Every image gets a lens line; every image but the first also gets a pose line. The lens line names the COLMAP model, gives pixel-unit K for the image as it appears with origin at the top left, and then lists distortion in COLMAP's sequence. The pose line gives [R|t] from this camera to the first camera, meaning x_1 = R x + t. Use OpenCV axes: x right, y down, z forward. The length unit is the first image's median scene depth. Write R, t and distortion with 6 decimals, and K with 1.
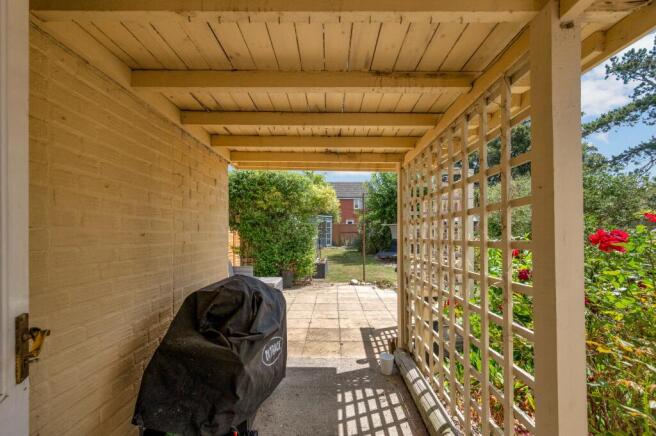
lens RADIAL K [[264.8, 0, 328.2], [0, 264.8, 228.5], [0, 0, 1]] dist [0.031352, 0.000127]
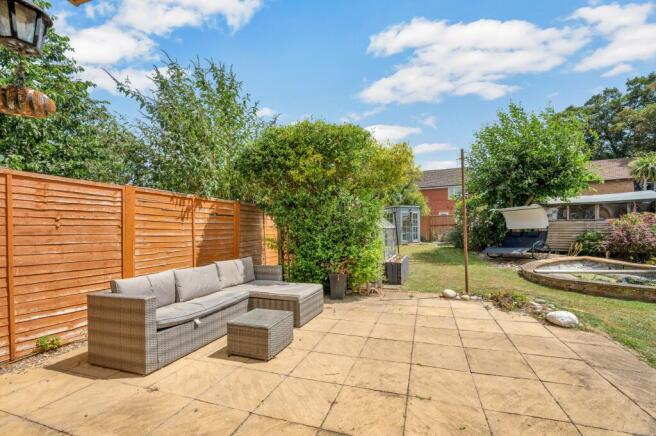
lens RADIAL K [[264.8, 0, 328.2], [0, 264.8, 228.5], [0, 0, 1]] dist [0.031352, 0.000127]
pose [[0.944729, -0.029331, -0.326537, 0.039083], [0.031550, 0.999501, 0.001498, 0.039905], [0.326330, -0.011717, 0.945183, 0.320300]]
